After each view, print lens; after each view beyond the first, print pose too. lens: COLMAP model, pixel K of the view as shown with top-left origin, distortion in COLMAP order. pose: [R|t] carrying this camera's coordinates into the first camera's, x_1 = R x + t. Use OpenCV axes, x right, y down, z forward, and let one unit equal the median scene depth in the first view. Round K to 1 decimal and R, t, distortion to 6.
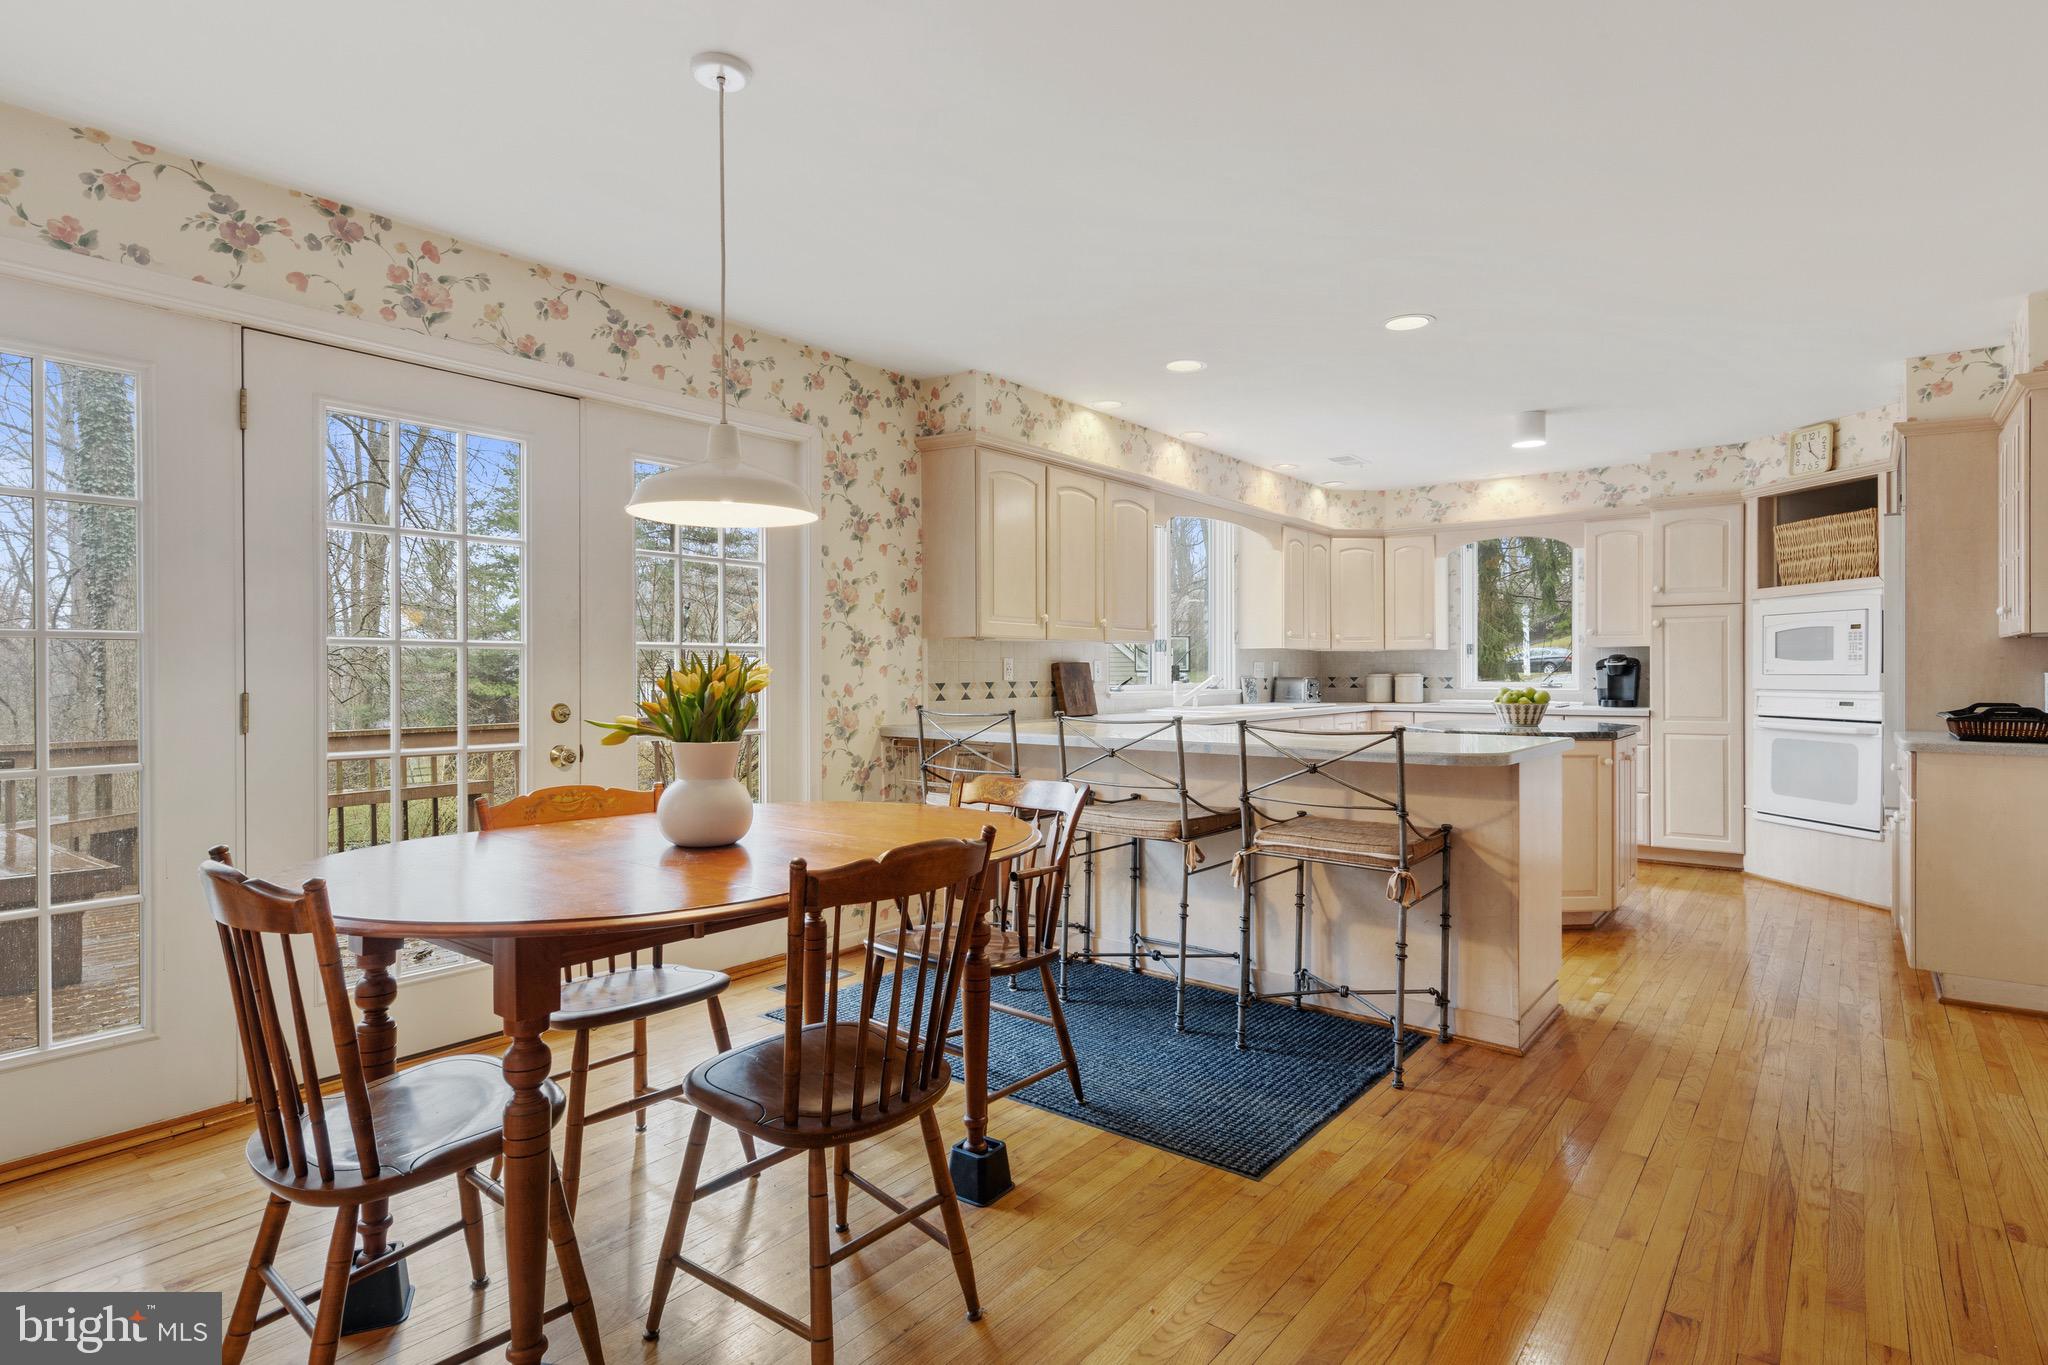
lens RADIAL K [[1040.8, 0, 1029.1], [0, 1040.8, 678.5], [0, 0, 1]] dist [0.013792, -0.001743]
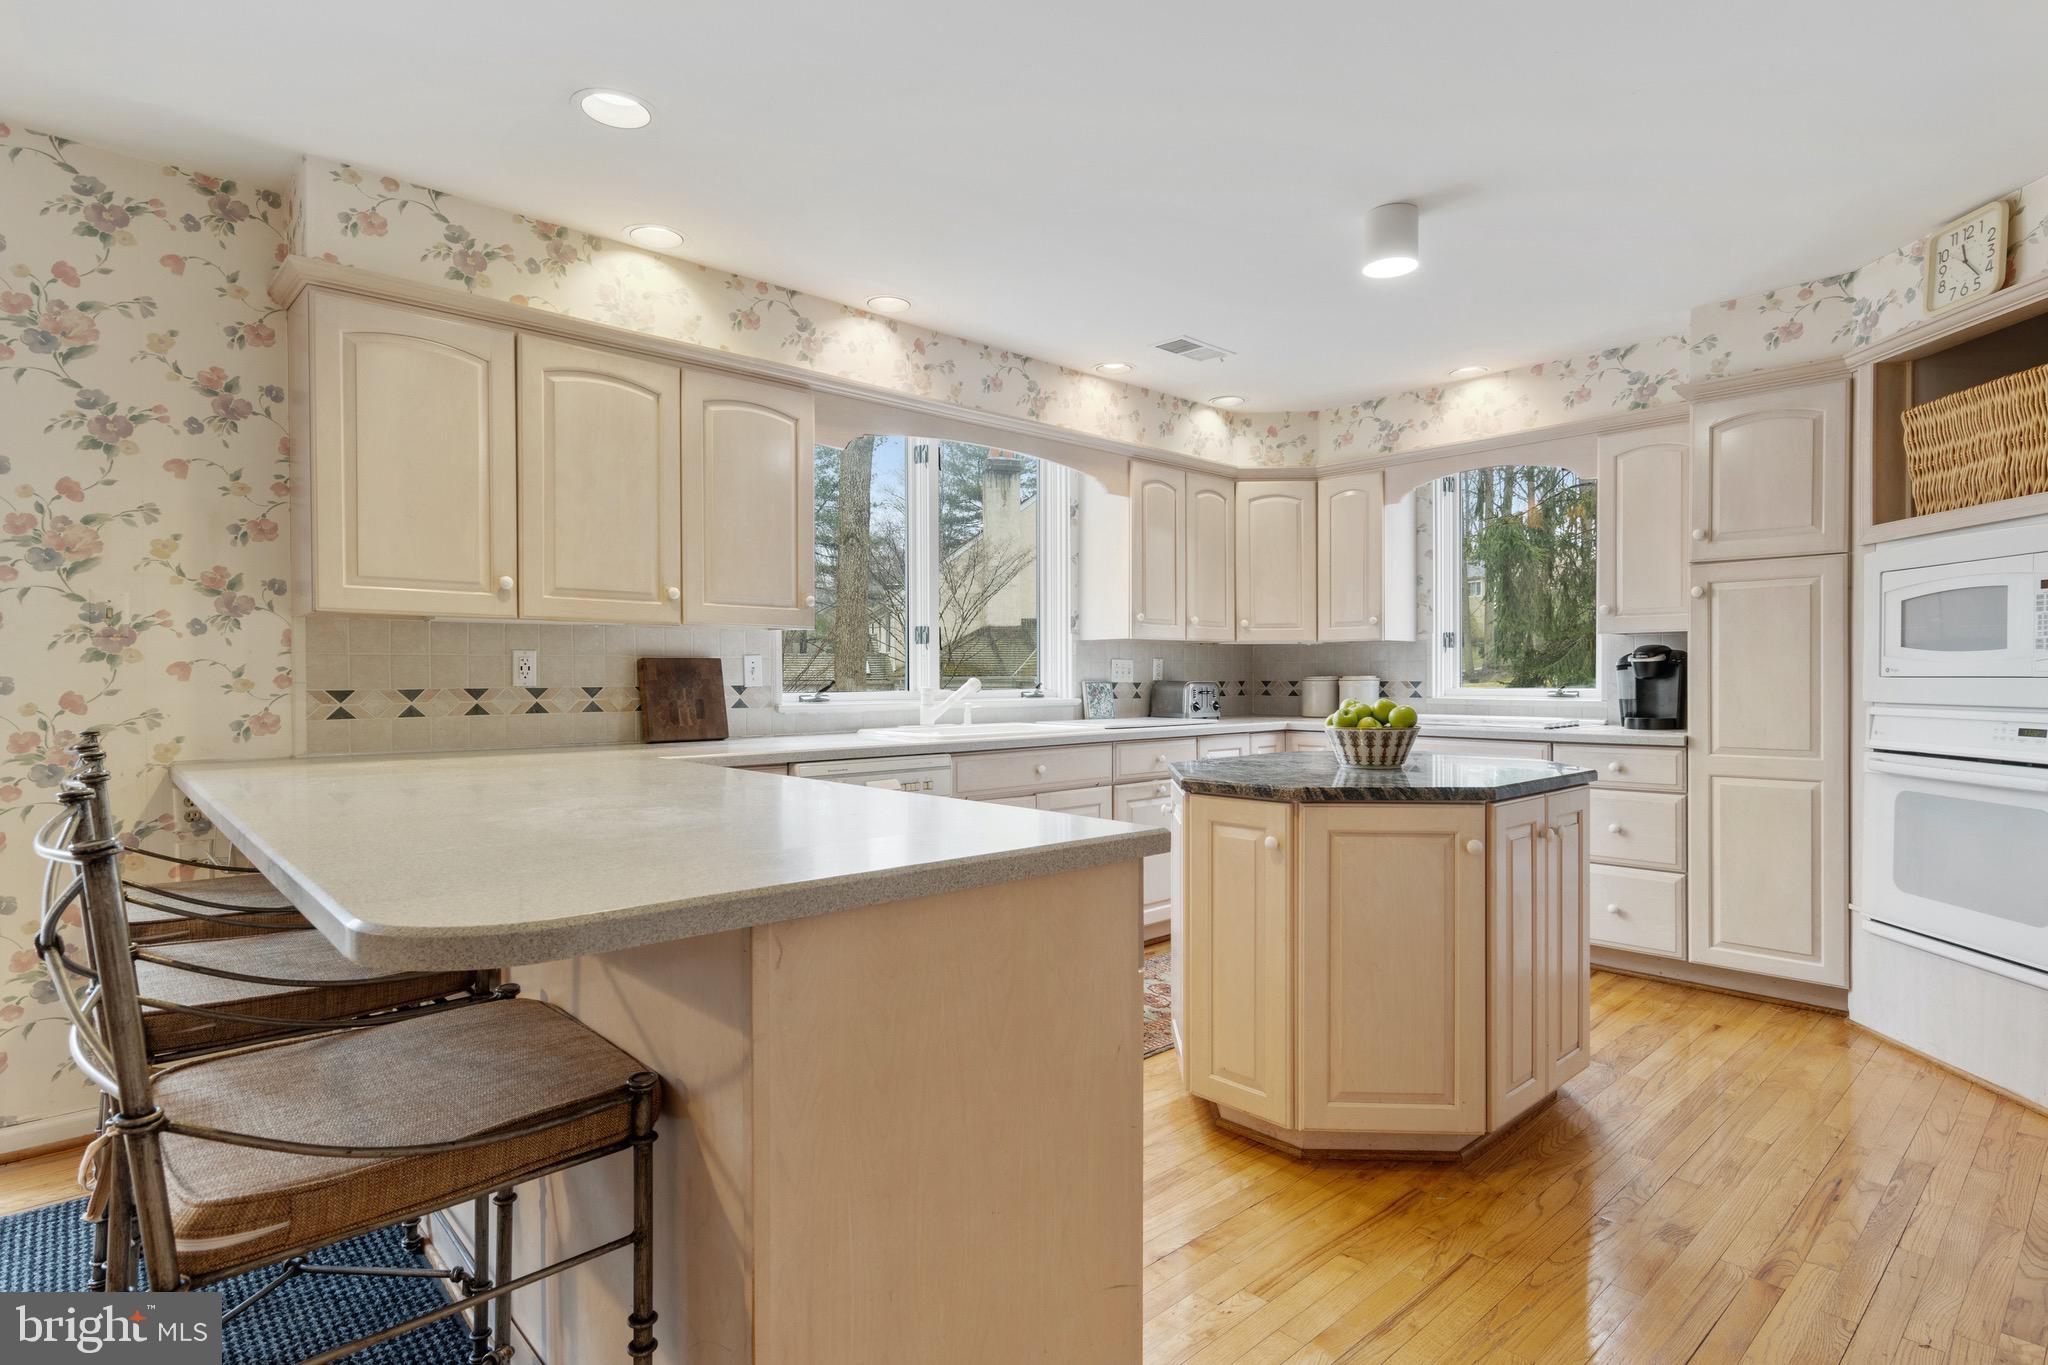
lens RADIAL K [[1039.8, 0, 1026.5], [0, 1039.8, 687.4], [0, 0, 1]] dist [0.012362, -0.003089]
pose [[0.987006, 0.001639, -0.160672, 0.327435], [-0.000750, 0.999984, 0.005598, -0.000880], [0.160679, -0.005405, 0.986992, 0.358856]]
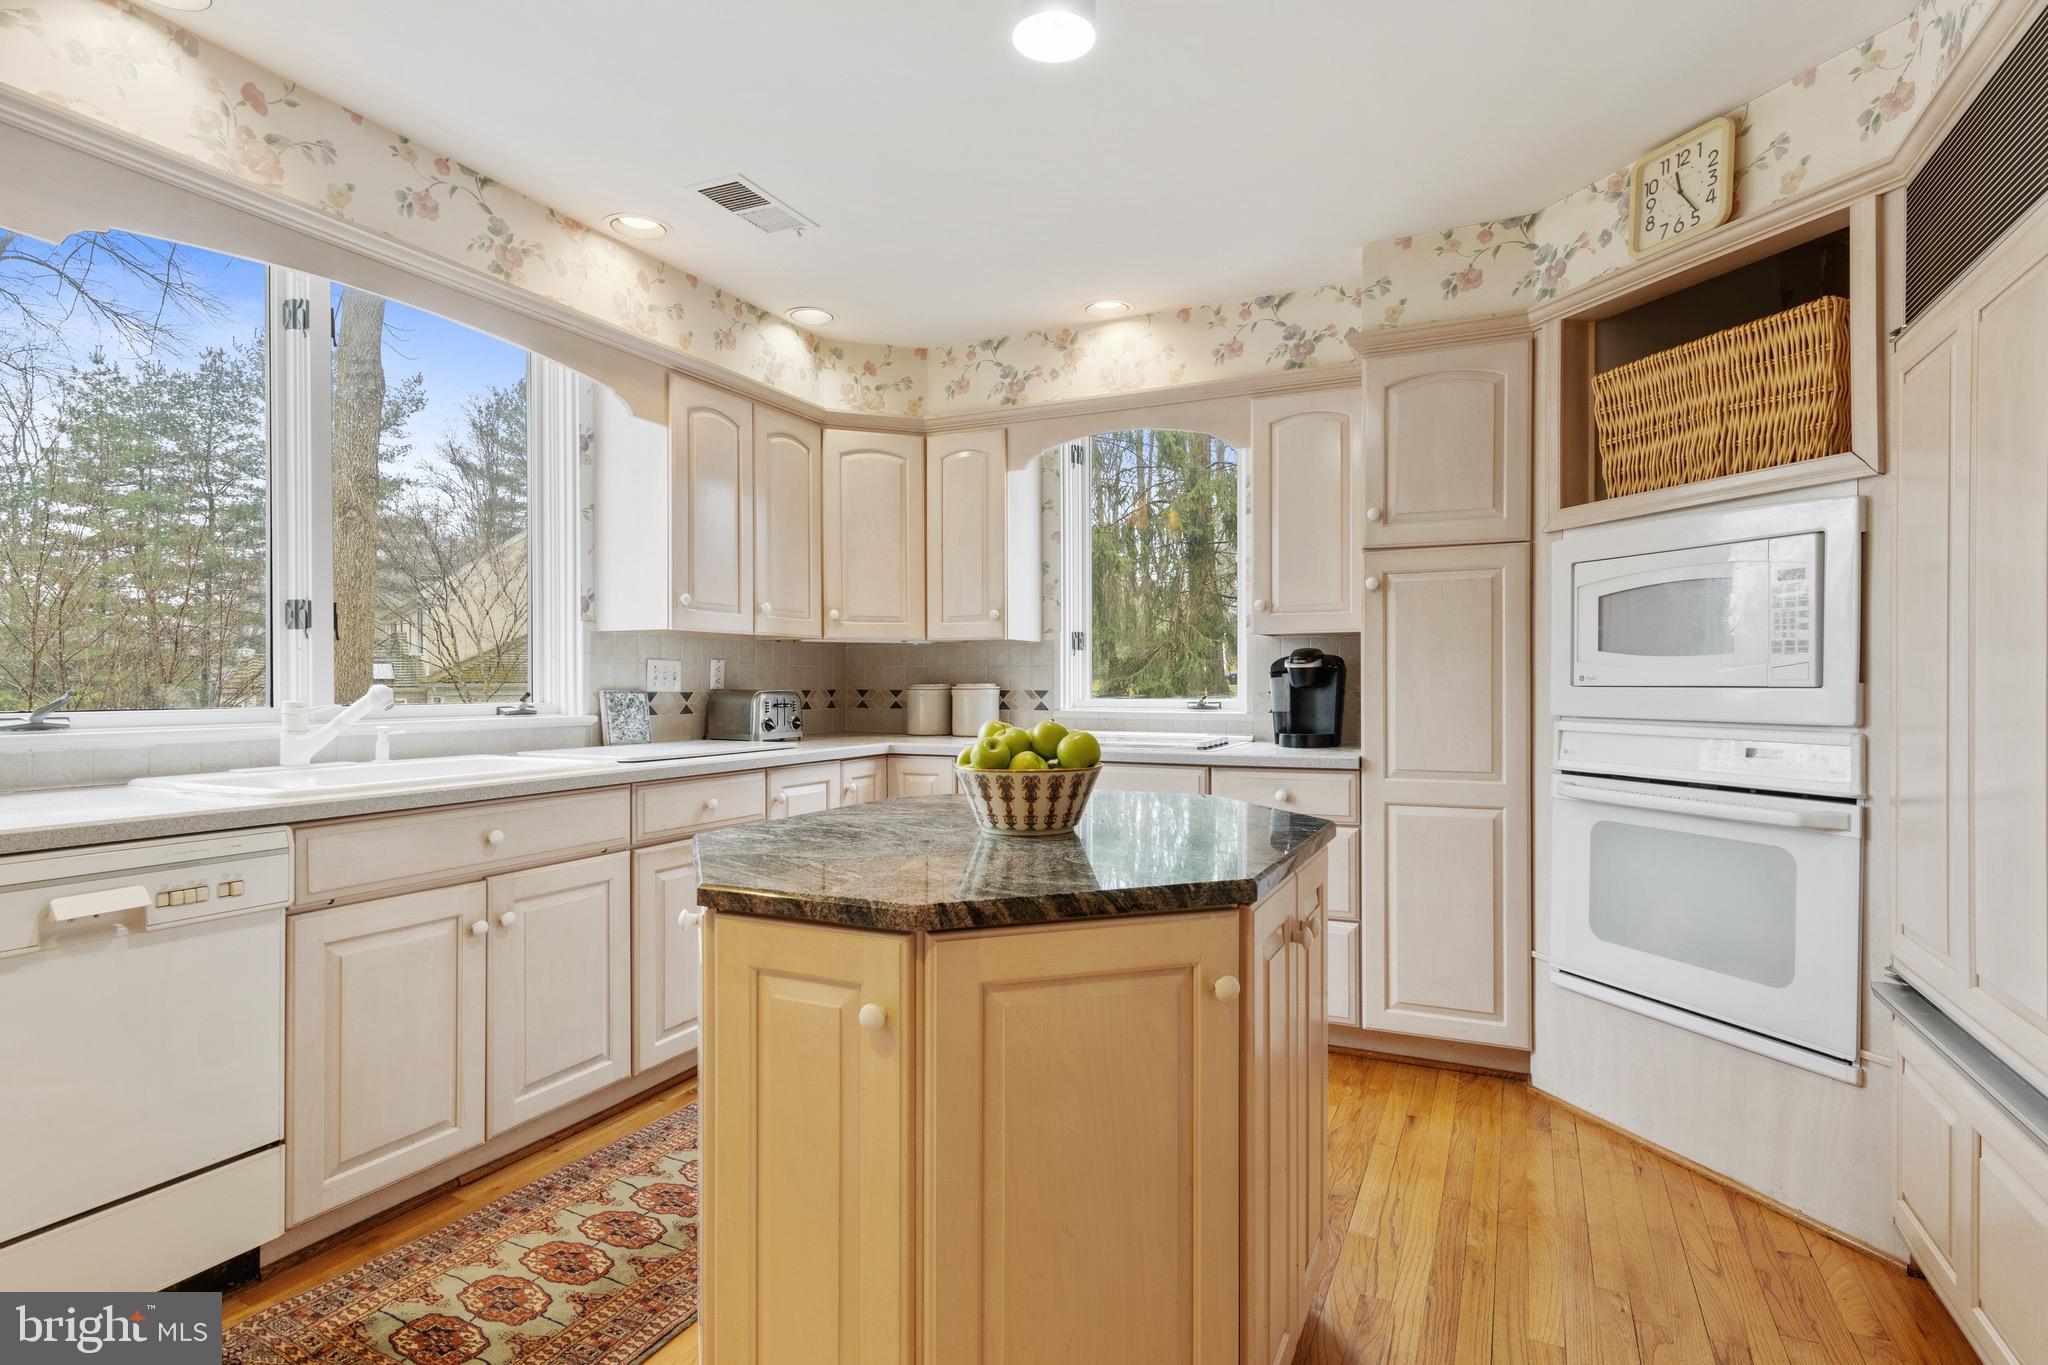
lens RADIAL K [[1039.8, 0, 1026.5], [0, 1039.8, 687.4], [0, 0, 1]] dist [0.012362, -0.003089]
pose [[0.975638, 0.001291, 0.219384, 0.341394], [-0.000954, 0.999998, -0.001640, -0.002156], [-0.219386, 0.001391, 0.975637, 0.570869]]
